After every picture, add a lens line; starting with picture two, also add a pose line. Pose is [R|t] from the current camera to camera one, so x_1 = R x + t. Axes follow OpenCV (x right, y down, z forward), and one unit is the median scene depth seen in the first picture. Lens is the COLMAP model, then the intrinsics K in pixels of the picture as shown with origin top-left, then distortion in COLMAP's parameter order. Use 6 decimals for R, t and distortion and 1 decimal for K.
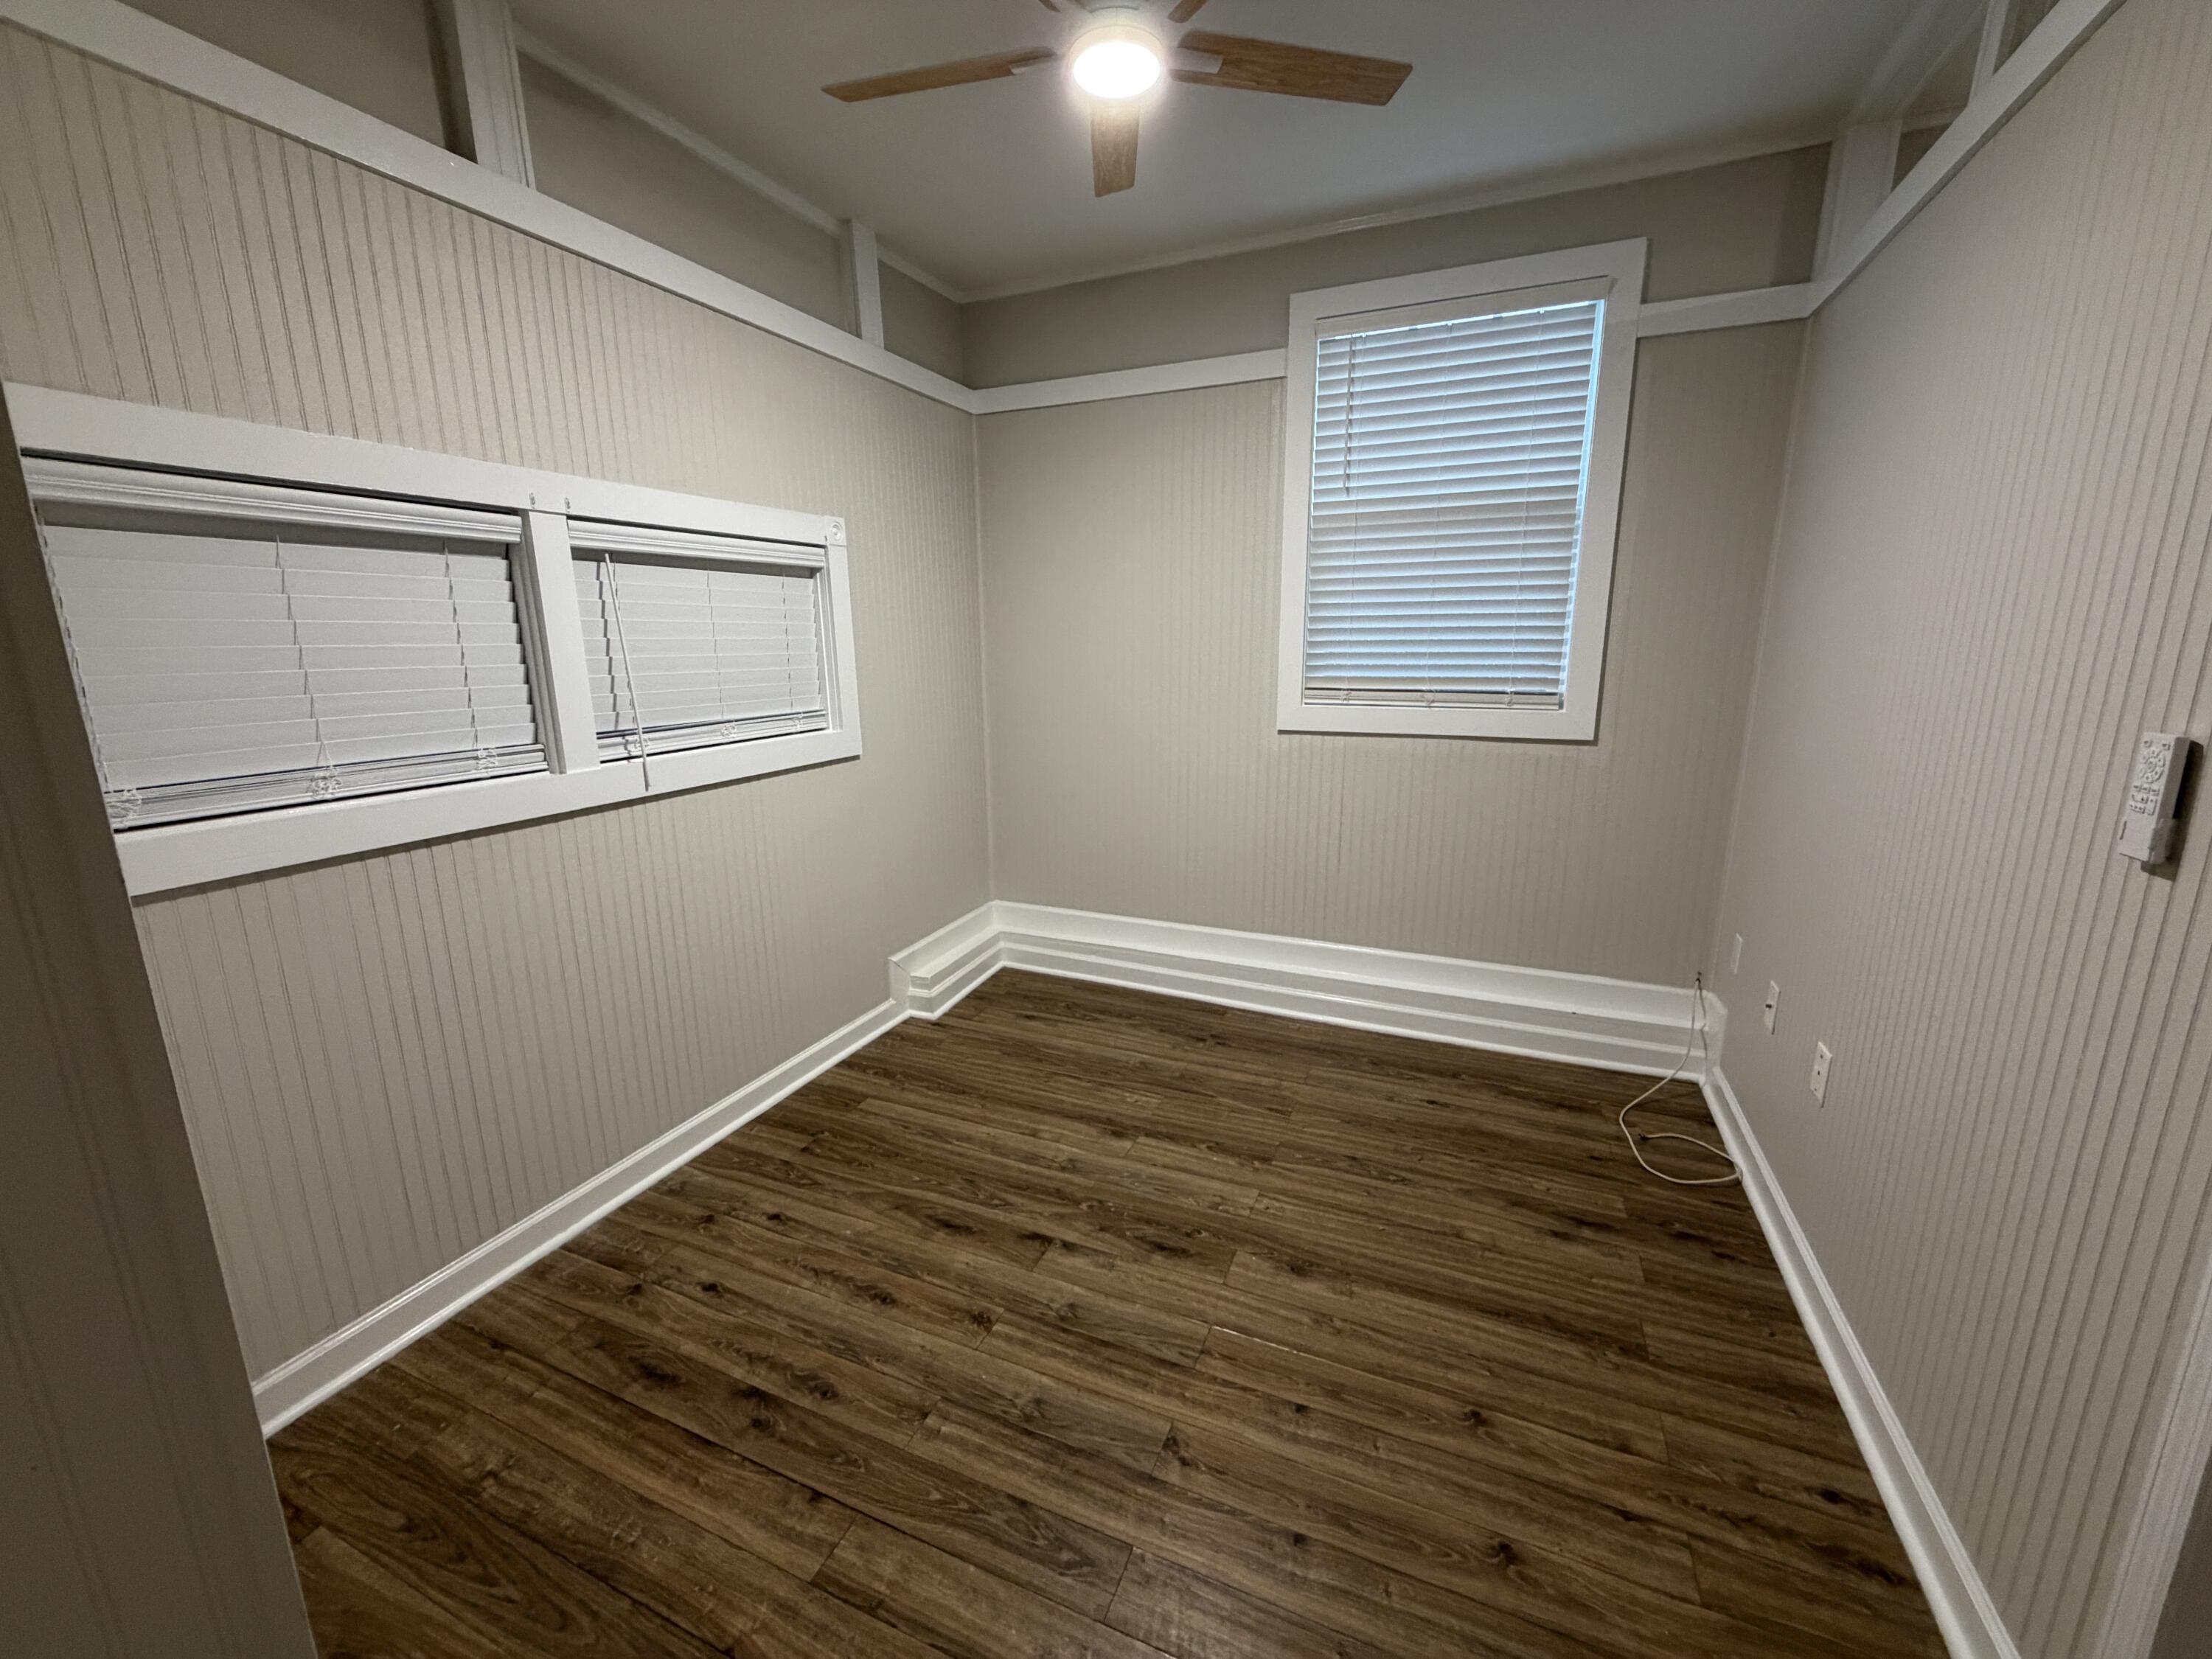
lens RADIAL K [[885.0, 0, 1100.7], [0, 885.0, 827.6], [0, 0, 1]] dist [0.001760, 0.000261]
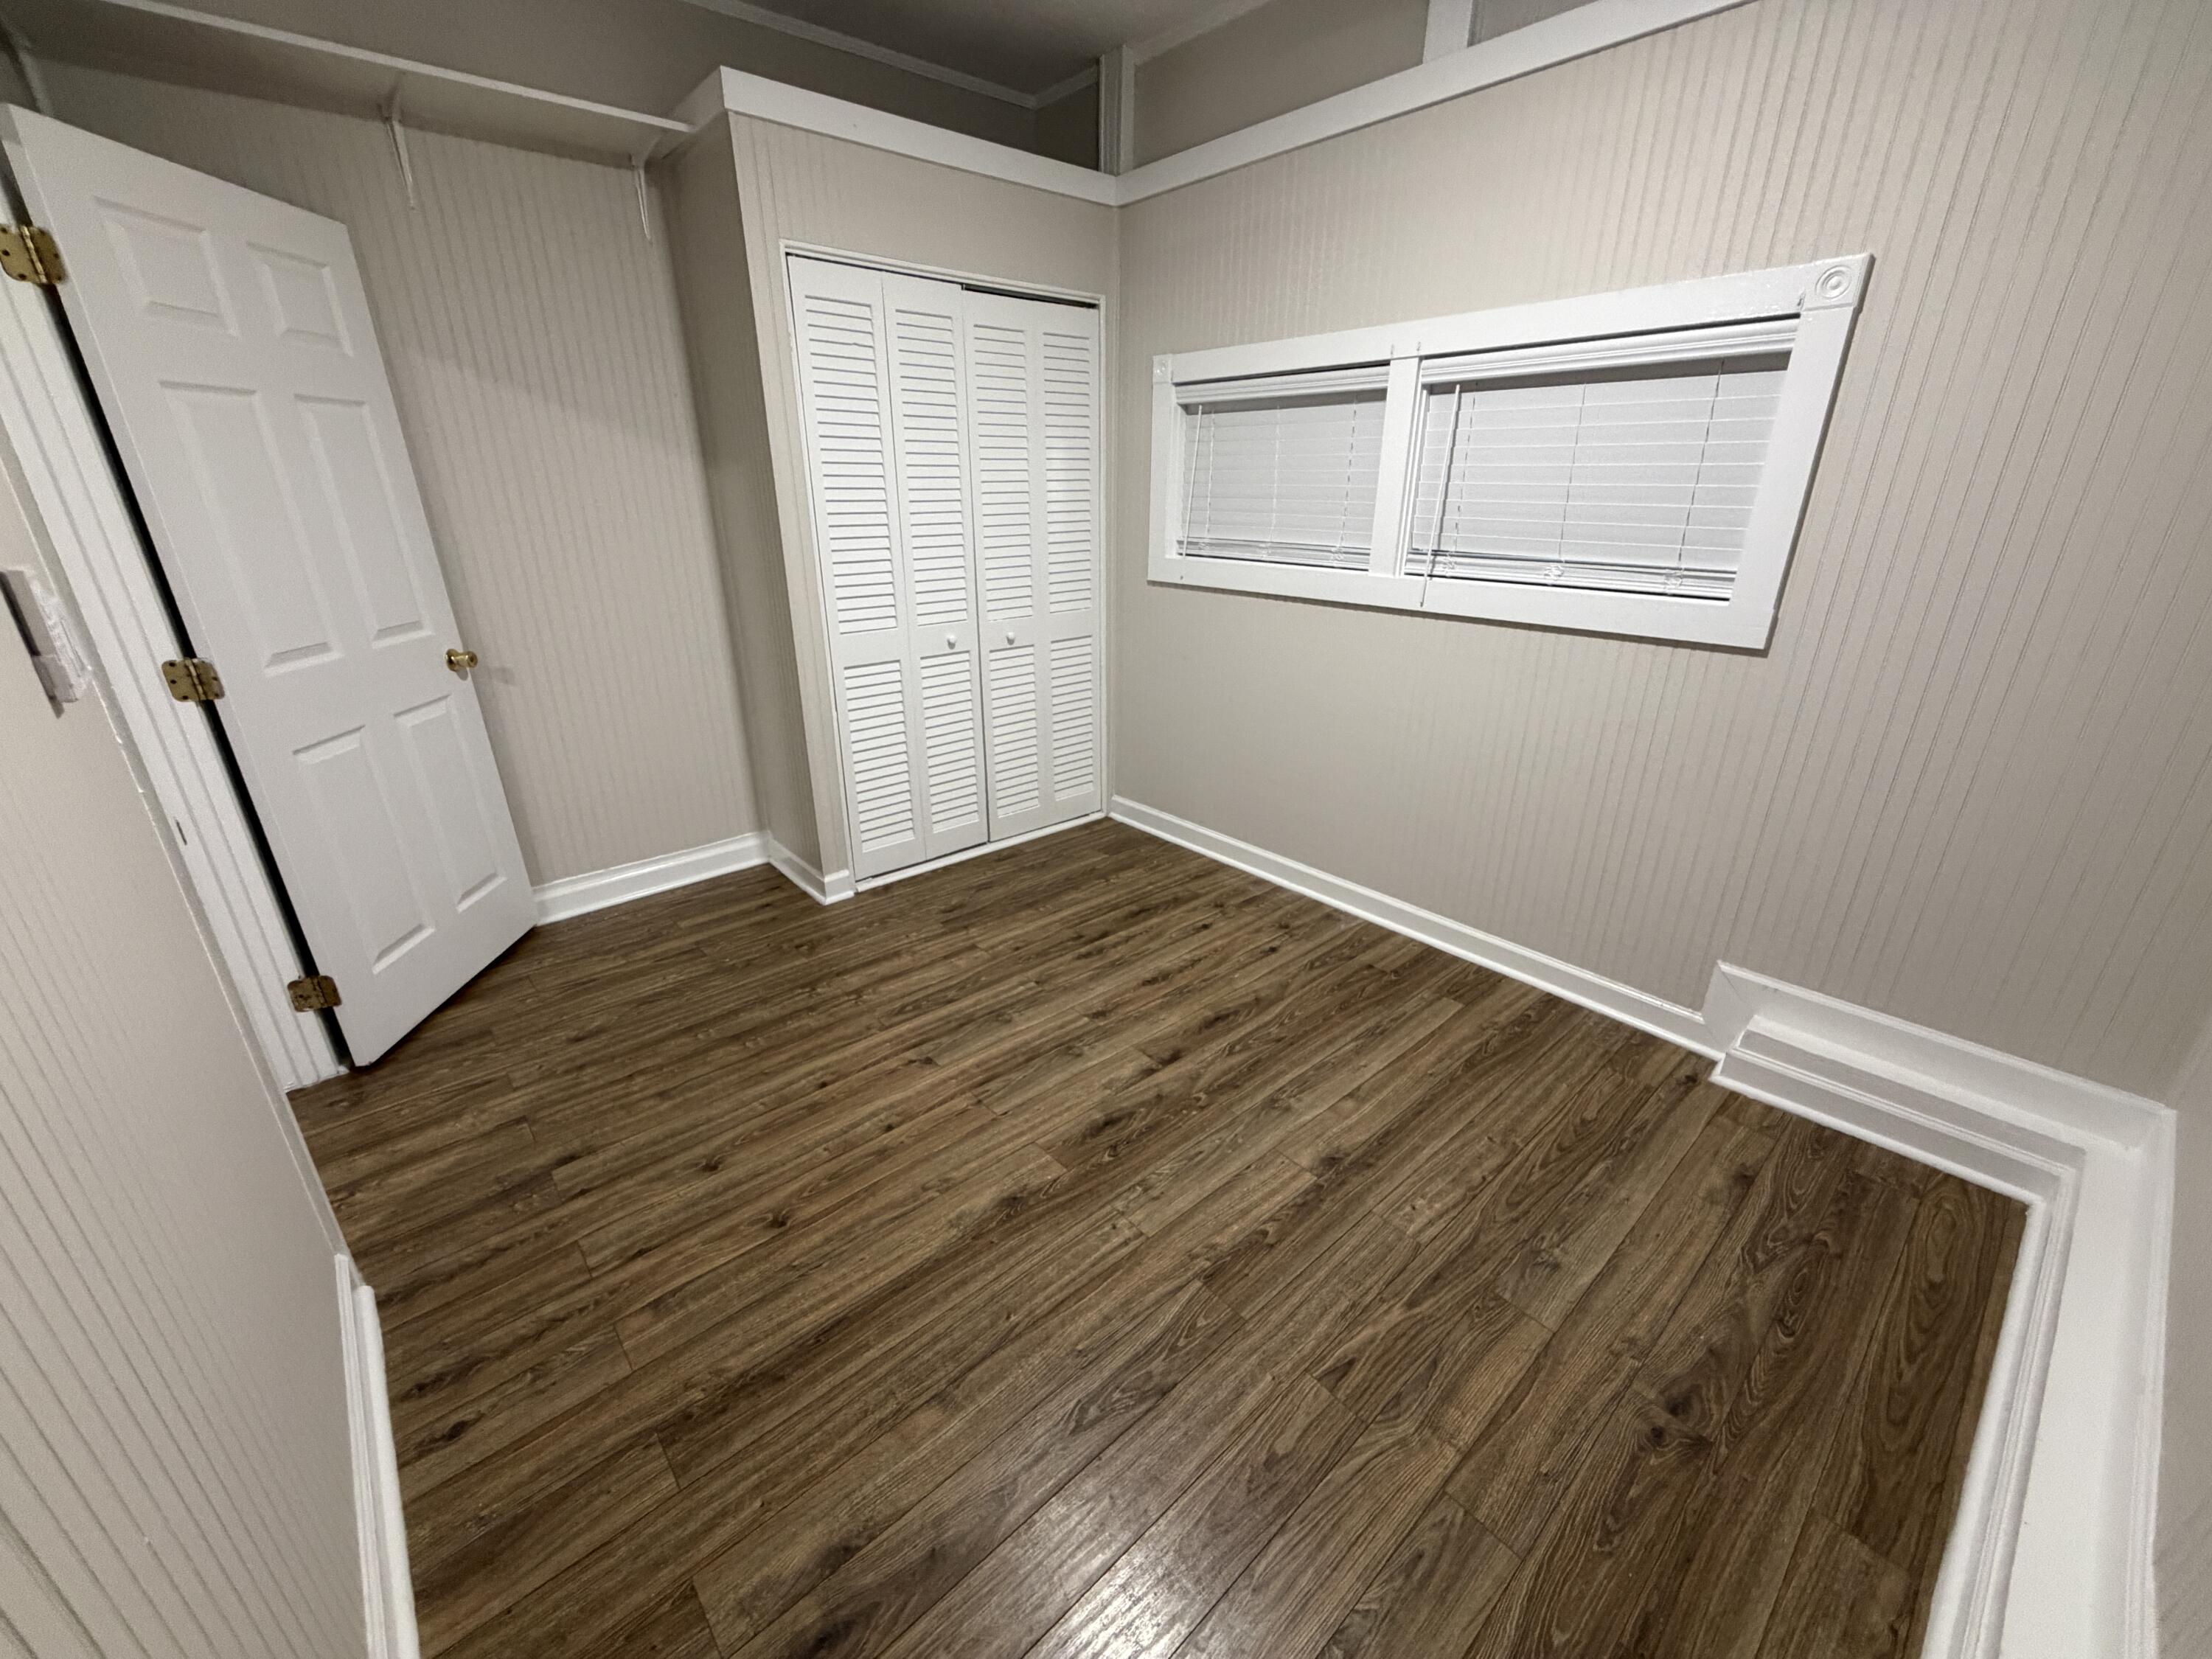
lens RADIAL K [[885.0, 0, 1100.7], [0, 885.0, 827.6], [0, 0, 1]] dist [0.001760, 0.000261]
pose [[-0.425927, 0.338912, -0.838883, 0.798147], [-0.191637, 0.872360, 0.449738, -0.251713], [0.884229, 0.352317, -0.306613, 1.204005]]
